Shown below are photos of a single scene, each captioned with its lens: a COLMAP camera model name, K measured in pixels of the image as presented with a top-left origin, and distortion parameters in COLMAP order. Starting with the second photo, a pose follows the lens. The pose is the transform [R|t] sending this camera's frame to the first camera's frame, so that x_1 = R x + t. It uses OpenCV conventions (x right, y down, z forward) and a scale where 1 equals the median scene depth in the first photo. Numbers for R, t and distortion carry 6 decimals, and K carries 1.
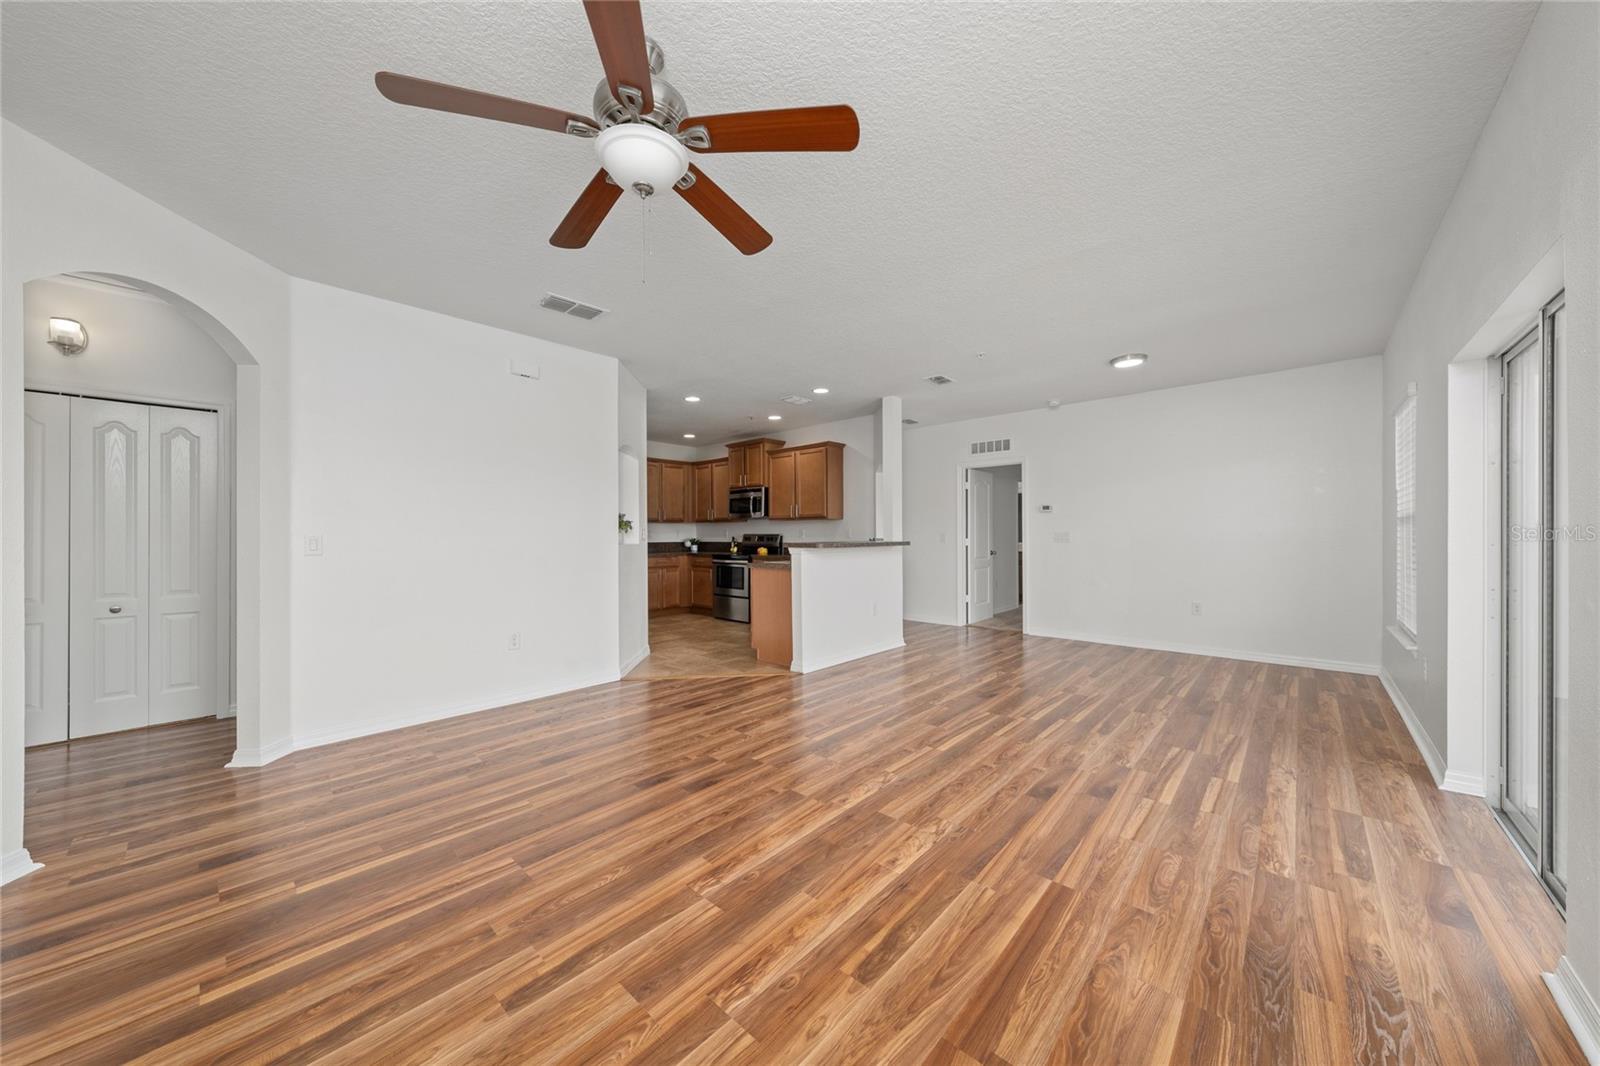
lens RADIAL K [[547.8, 0, 791.1], [0, 547.8, 539.2], [0, 0, 1]] dist [-0.002576, 0.000152]
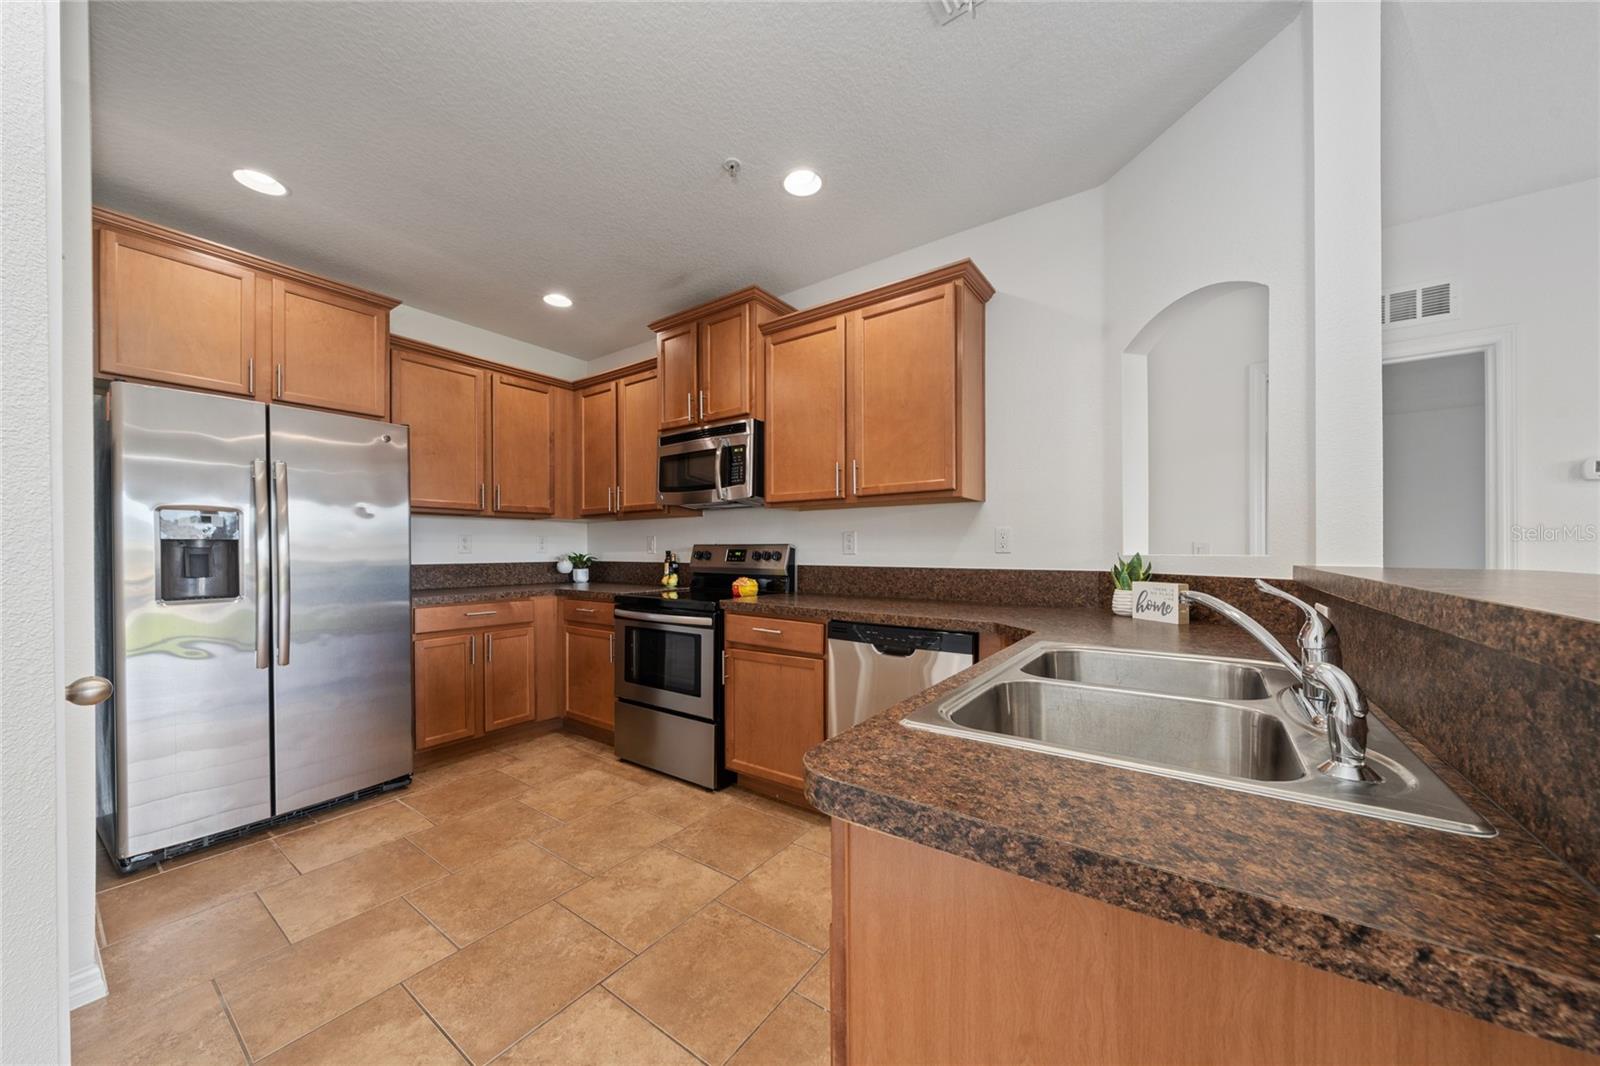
lens RADIAL K [[547.8, 0, 802.7], [0, 547.8, 549.8], [0, 0, 1]] dist [-0.002576, 0.000152]
pose [[0.990324, 0.001149, 0.138771, -0.135373], [-0.000133, 0.999973, -0.007330, -0.004842], [-0.138775, 0.007241, 0.990297, 1.244432]]
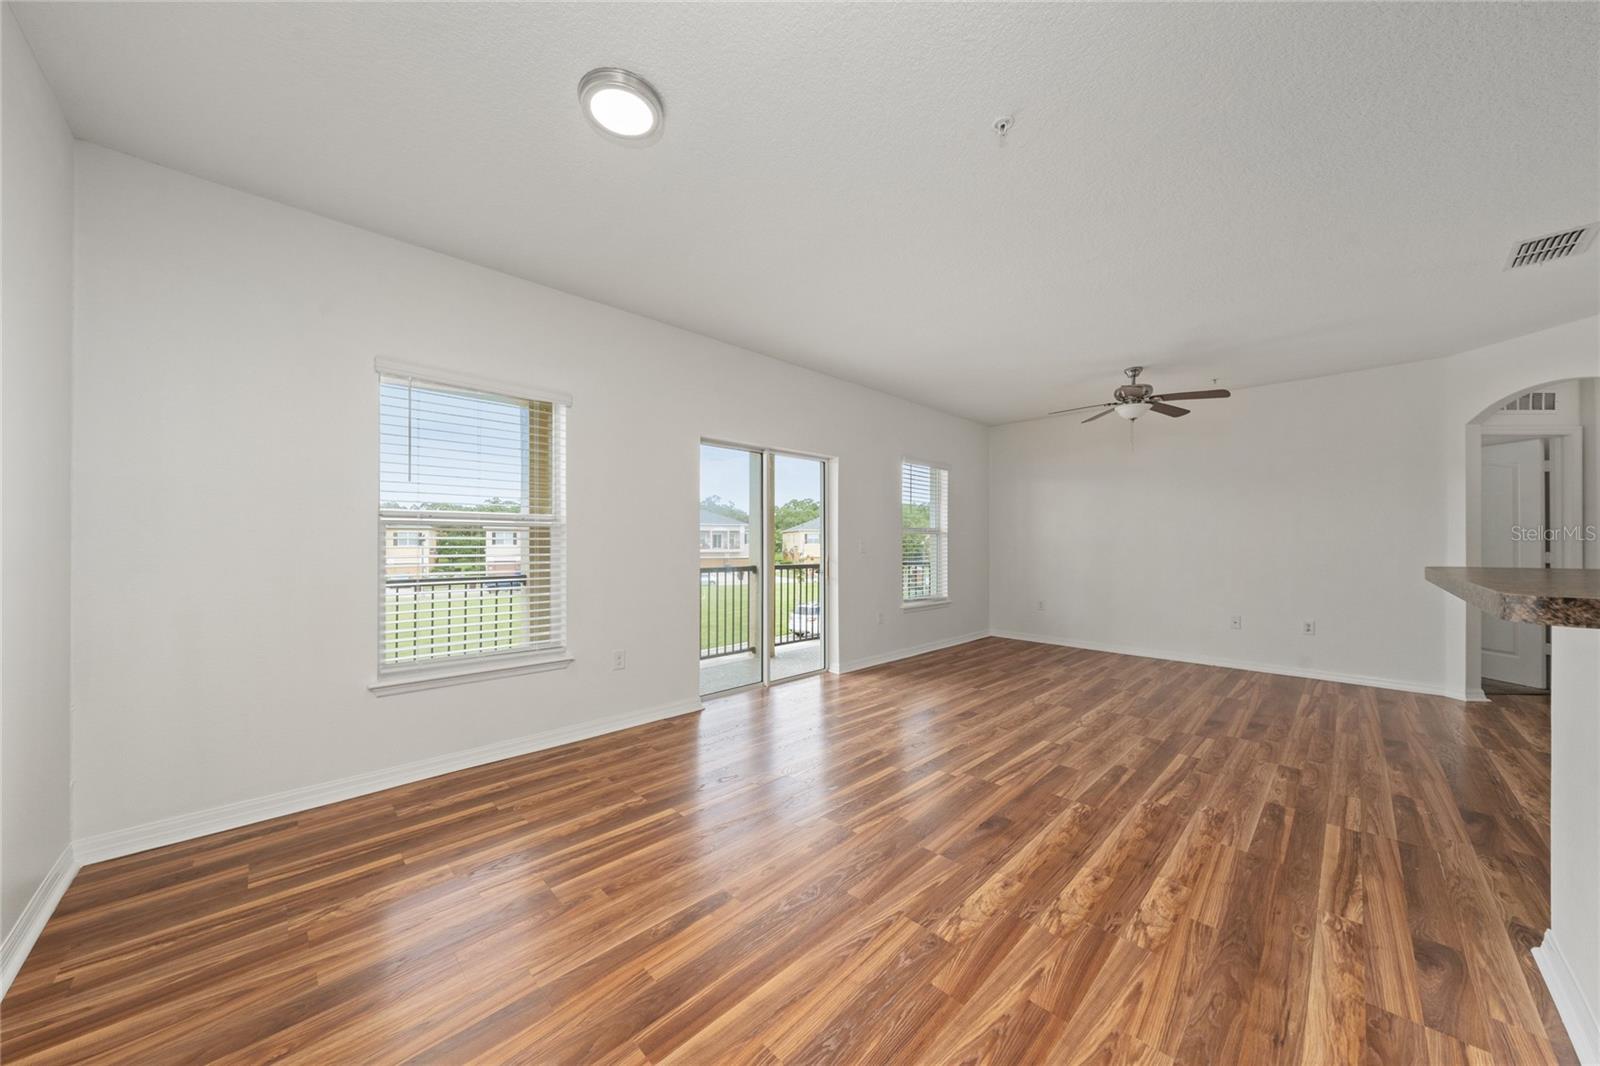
lens RADIAL K [[547.8, 0, 799.9], [0, 547.8, 528.9], [0, 0, 1]] dist [-0.002576, 0.000152]
pose [[-0.999322, 0.001806, 0.036771, 0.585662], [0.001190, 0.999859, -0.016771, -0.013682], [-0.036796, -0.016715, -0.999183, 1.713604]]
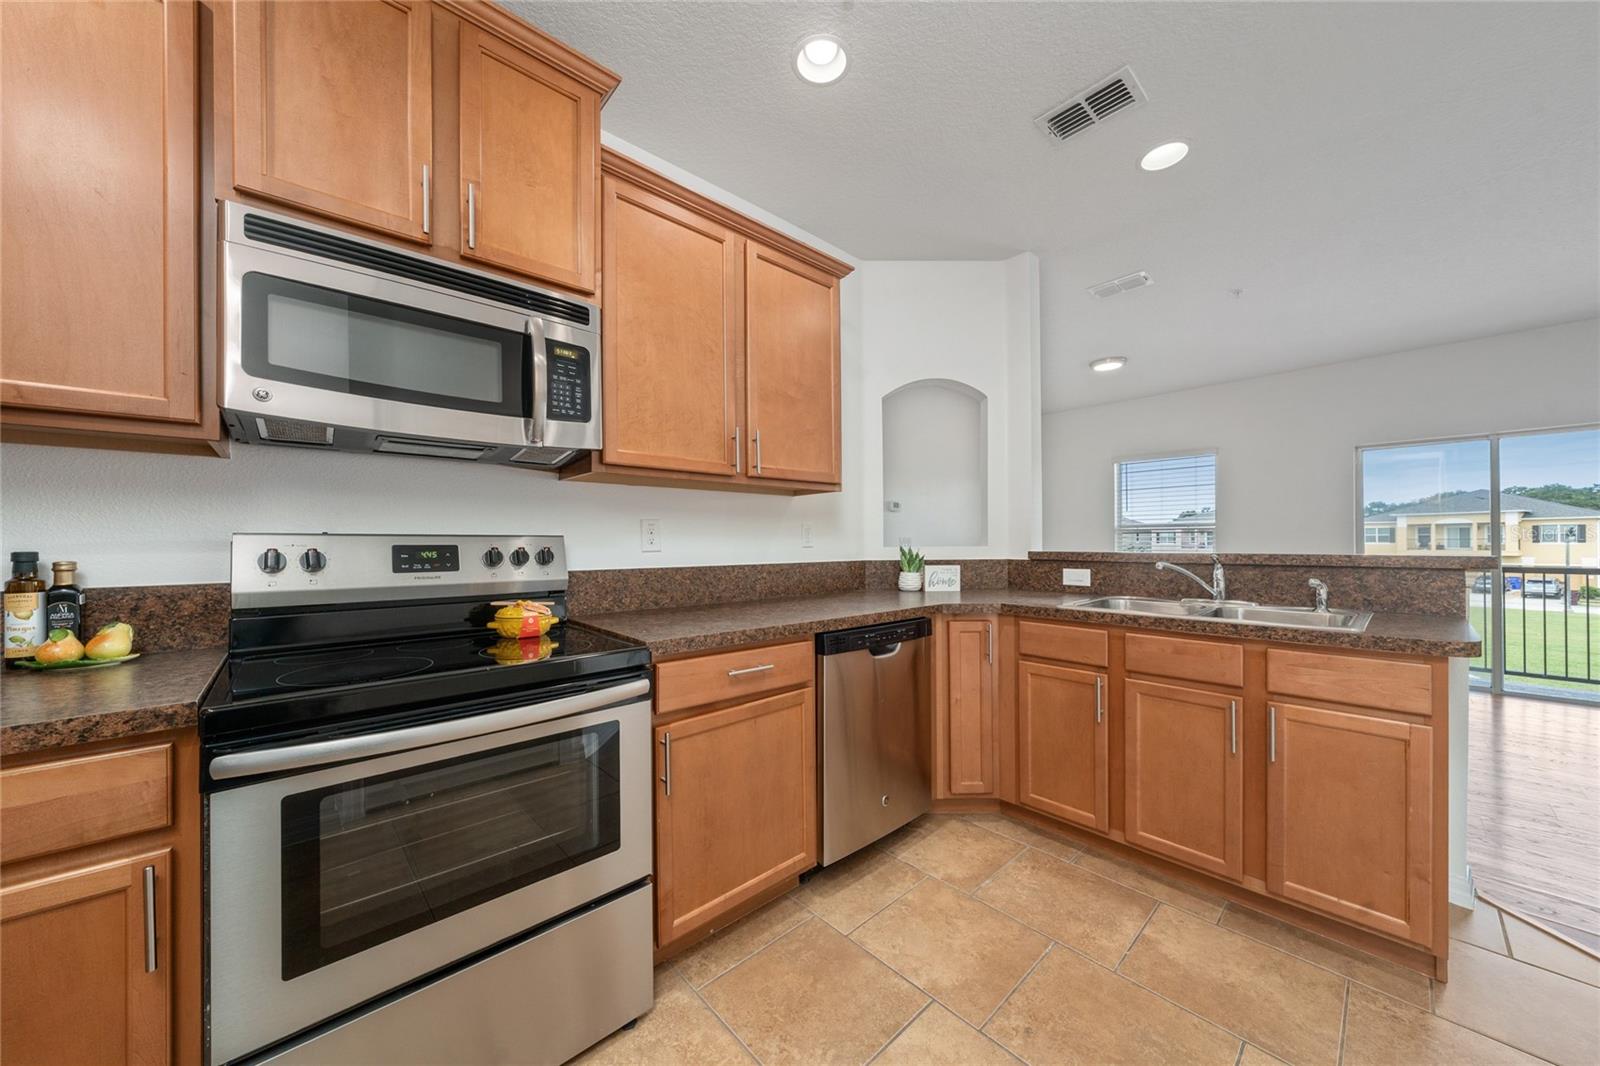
lens RADIAL K [[547.8, 0, 805.0], [0, 547.8, 540.0], [0, 0, 1]] dist [-0.002576, 0.000152]
pose [[0.074786, 0.005281, 0.997186, -0.506979], [0.011303, 0.999917, -0.006143, -0.010583], [-0.997136, 0.011731, 0.074721, 1.825066]]
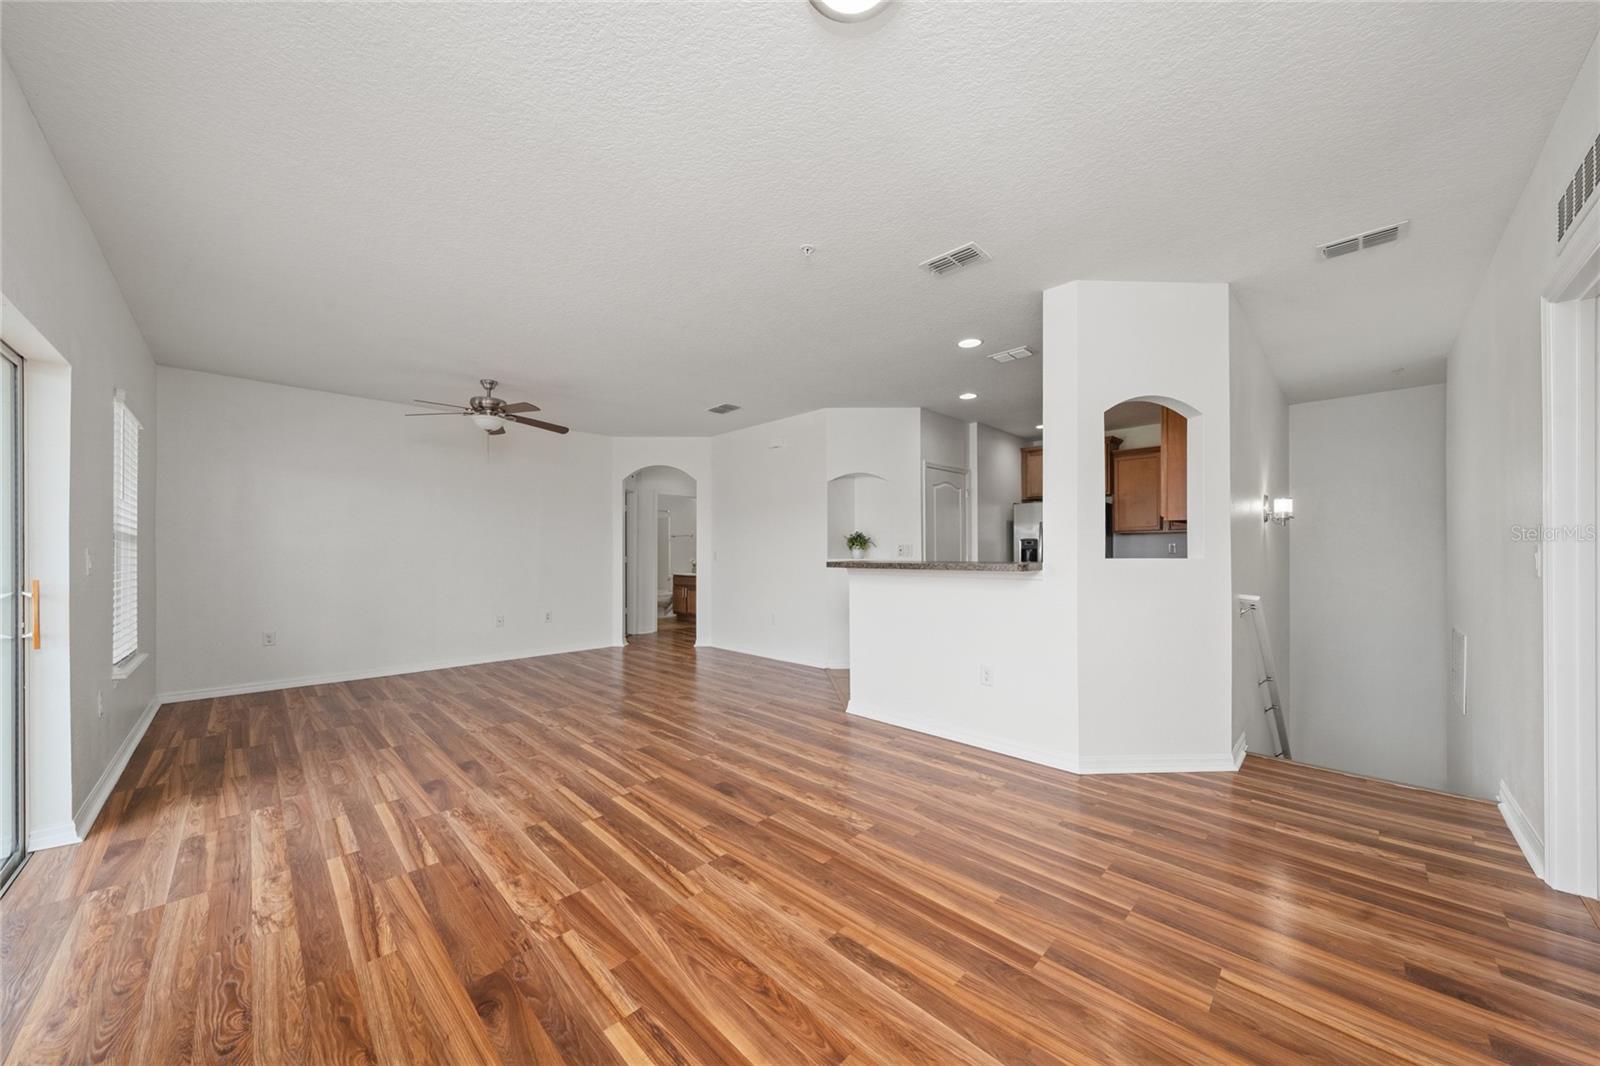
lens RADIAL K [[547.8, 0, 803.4], [0, 547.8, 550.2], [0, 0, 1]] dist [-0.002576, 0.000152]
pose [[-0.027709, 0.001240, -0.999615, 1.121341], [-0.005809, 0.999982, 0.001402, -0.013403], [0.999599, 0.005846, -0.027702, 1.204692]]
